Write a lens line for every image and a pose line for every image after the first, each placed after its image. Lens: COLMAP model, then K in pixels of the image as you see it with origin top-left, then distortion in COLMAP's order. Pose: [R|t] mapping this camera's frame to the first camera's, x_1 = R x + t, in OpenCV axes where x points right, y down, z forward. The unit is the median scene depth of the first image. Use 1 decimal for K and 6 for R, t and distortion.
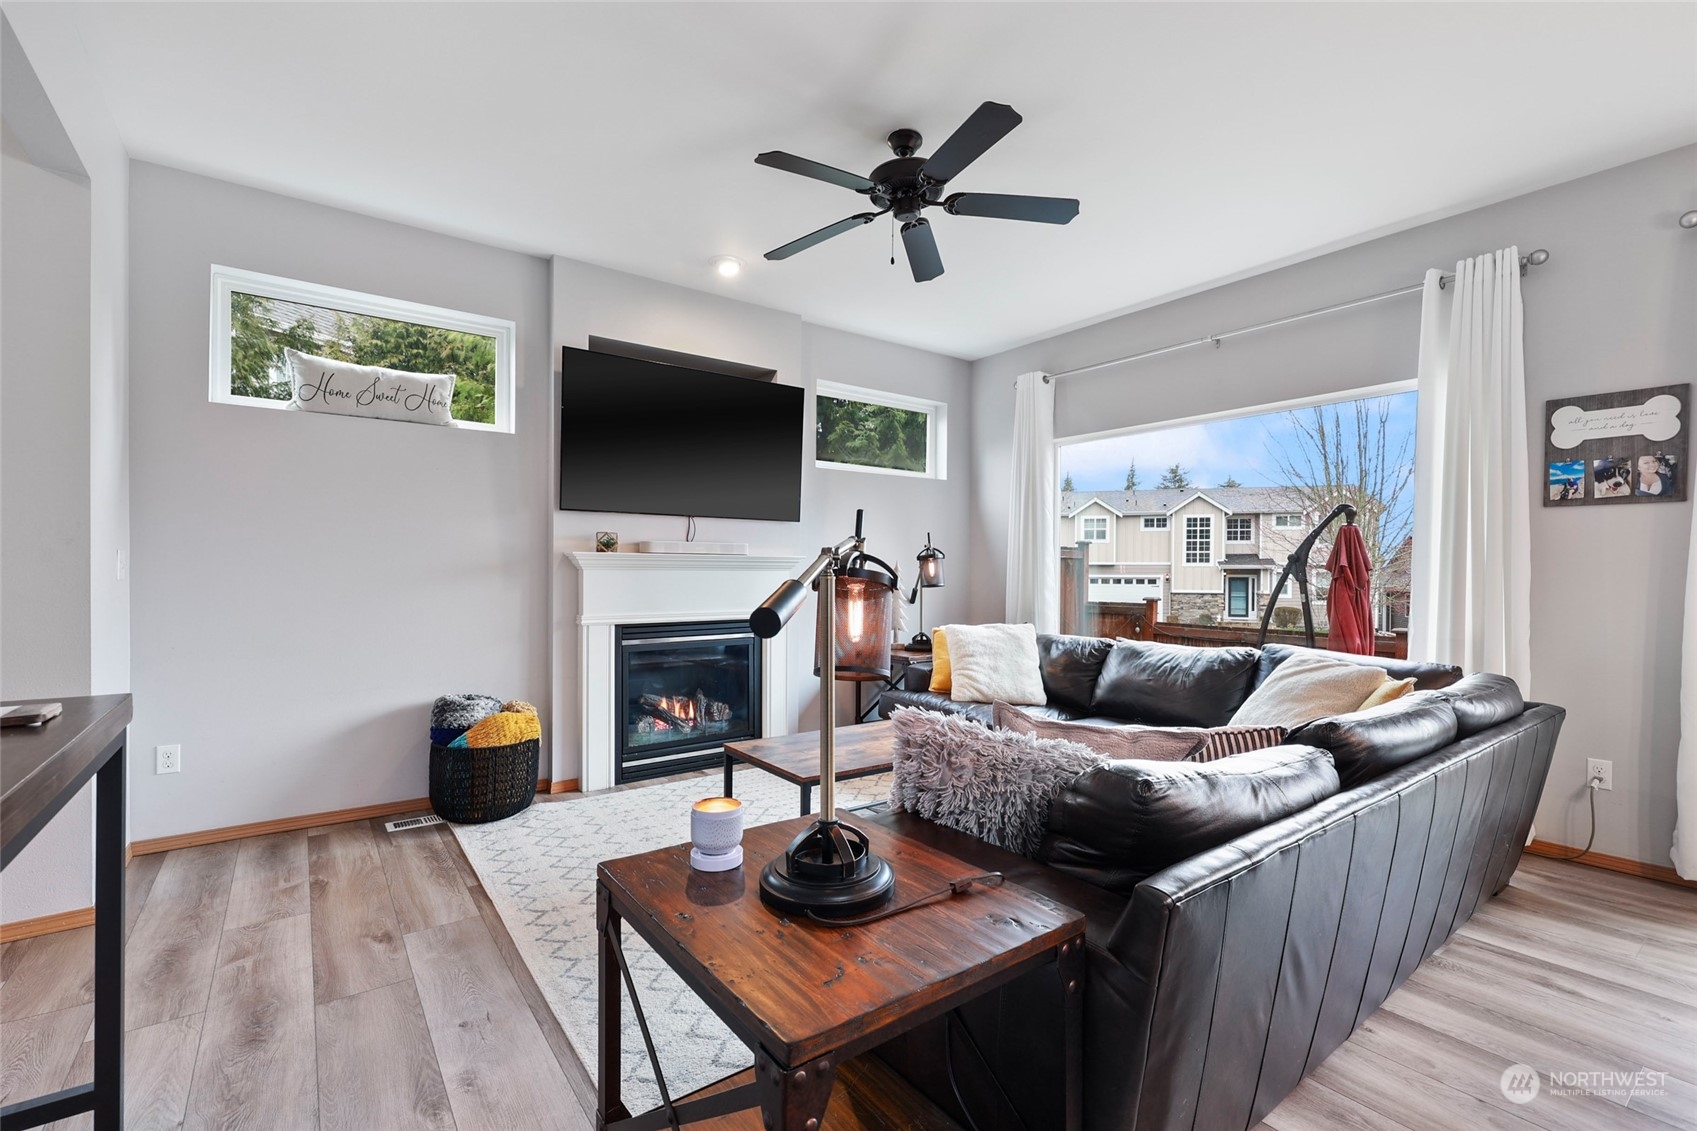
lens RADIAL K [[752.5, 0, 845.9], [0, 752.5, 563.0], [0, 0, 1]] dist [0.000806, 0.000638]
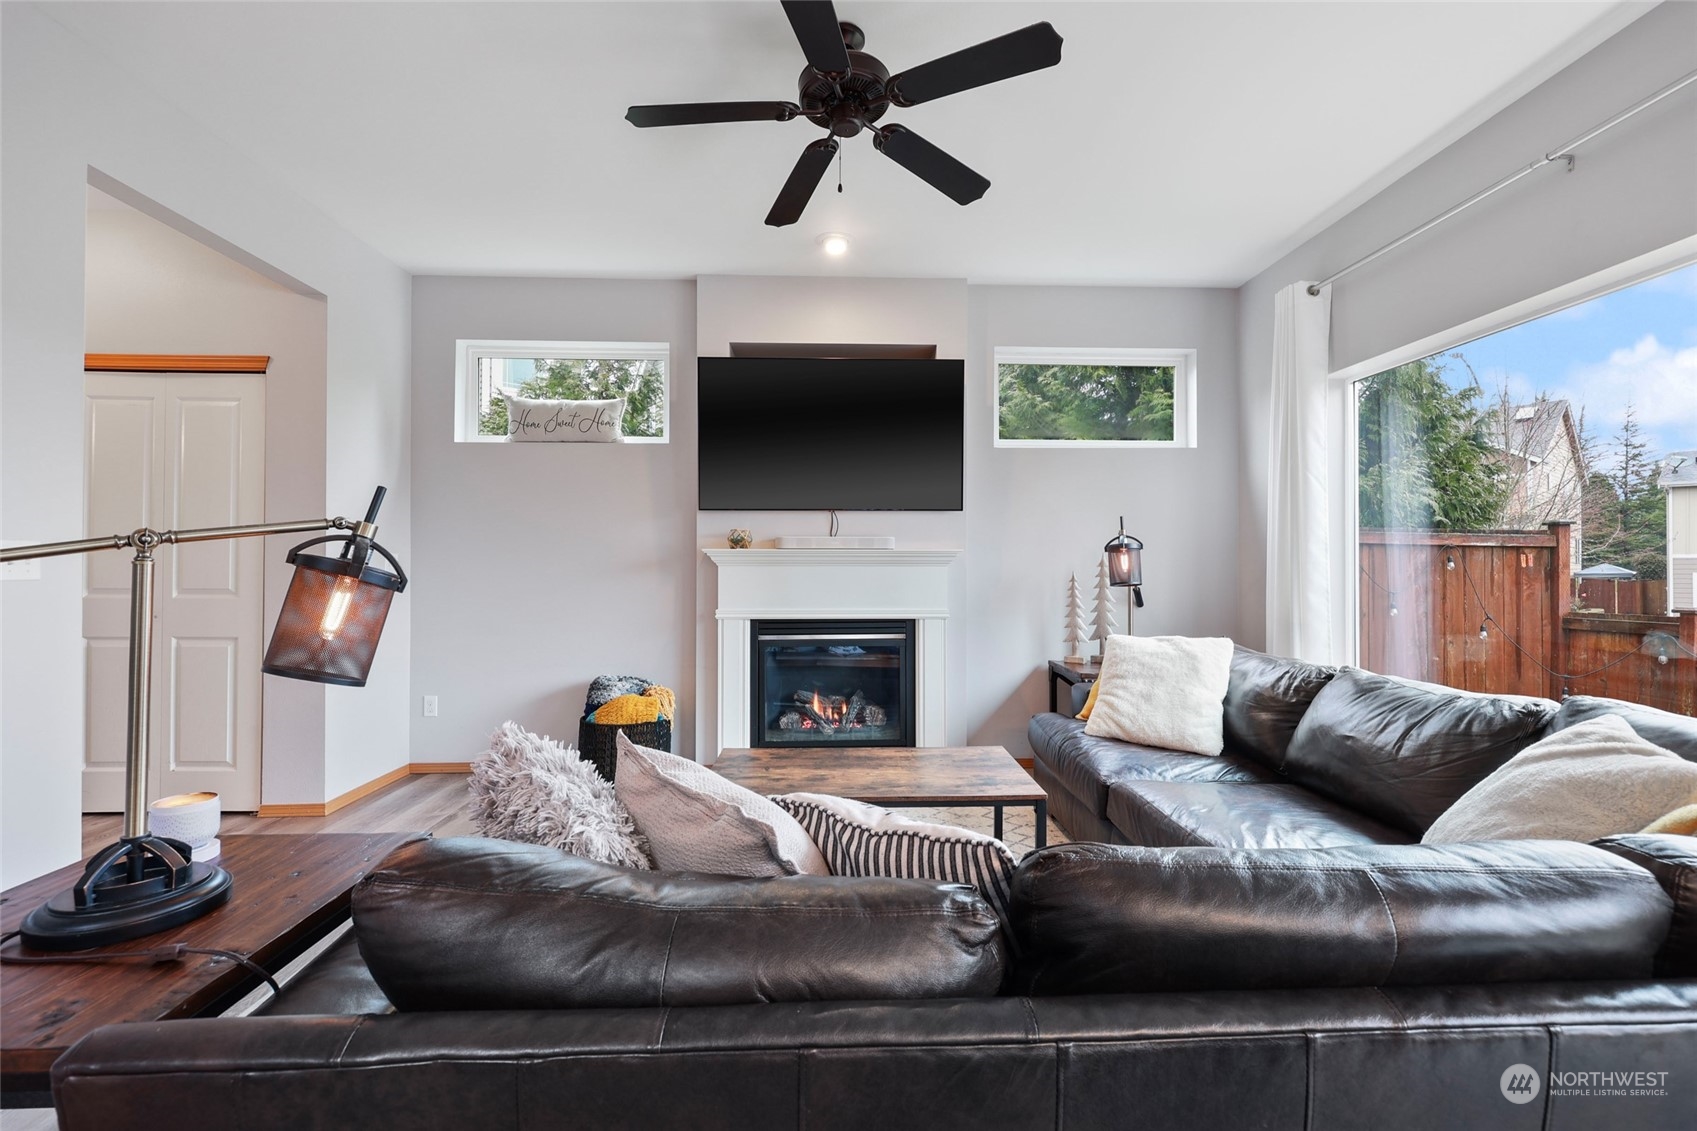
lens RADIAL K [[744.0, 0, 847.6], [0, 744.0, 554.6], [0, 0, 1]] dist [-0.000447, 0.000397]
pose [[0.825418, -0.015727, -0.564303, 0.373678], [0.009326, 0.999855, -0.014223, 0.009112], [0.564445, 0.006477, 0.825445, 0.237406]]
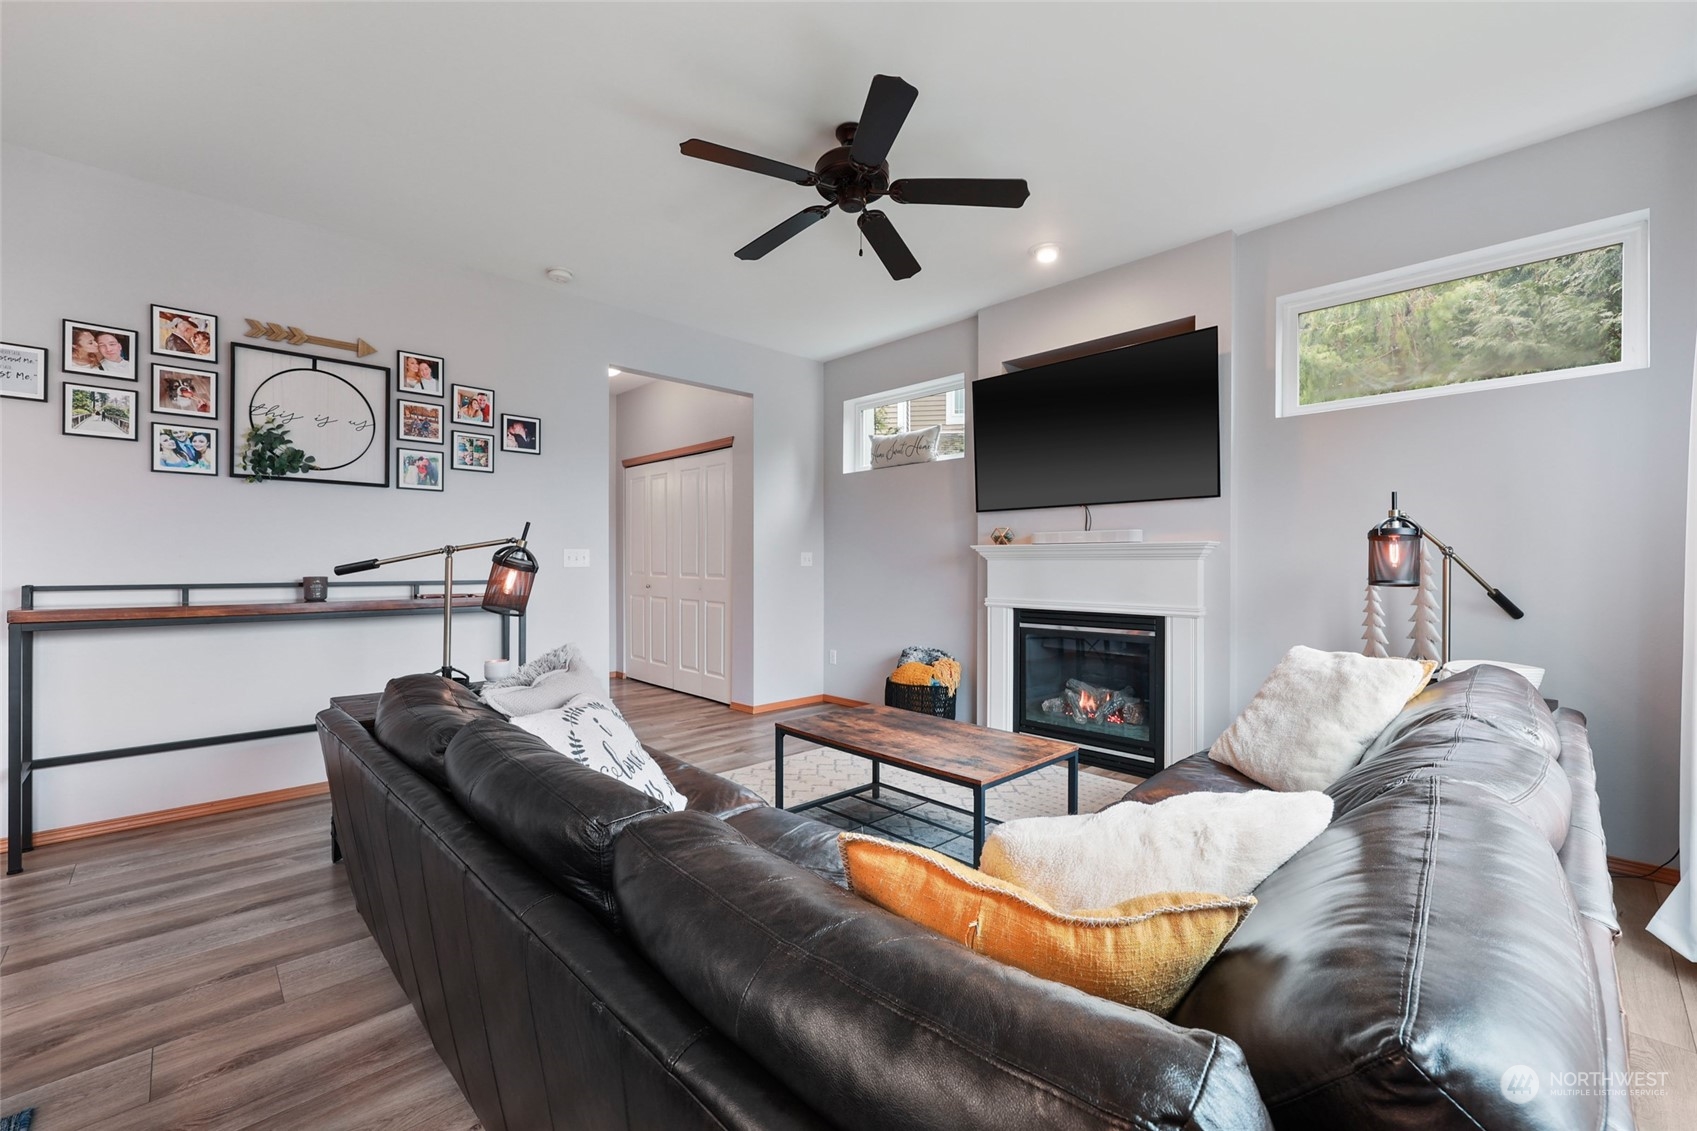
lens RADIAL K [[690.2, 0, 848.3], [0, 690.2, 553.3], [0, 0, 1]] dist [-0.000331, 0.000228]
pose [[0.131606, -0.018201, -0.991135, 0.697820], [0.008312, 0.999817, -0.017257, 0.014926], [0.991267, -0.005967, 0.131734, 0.612362]]
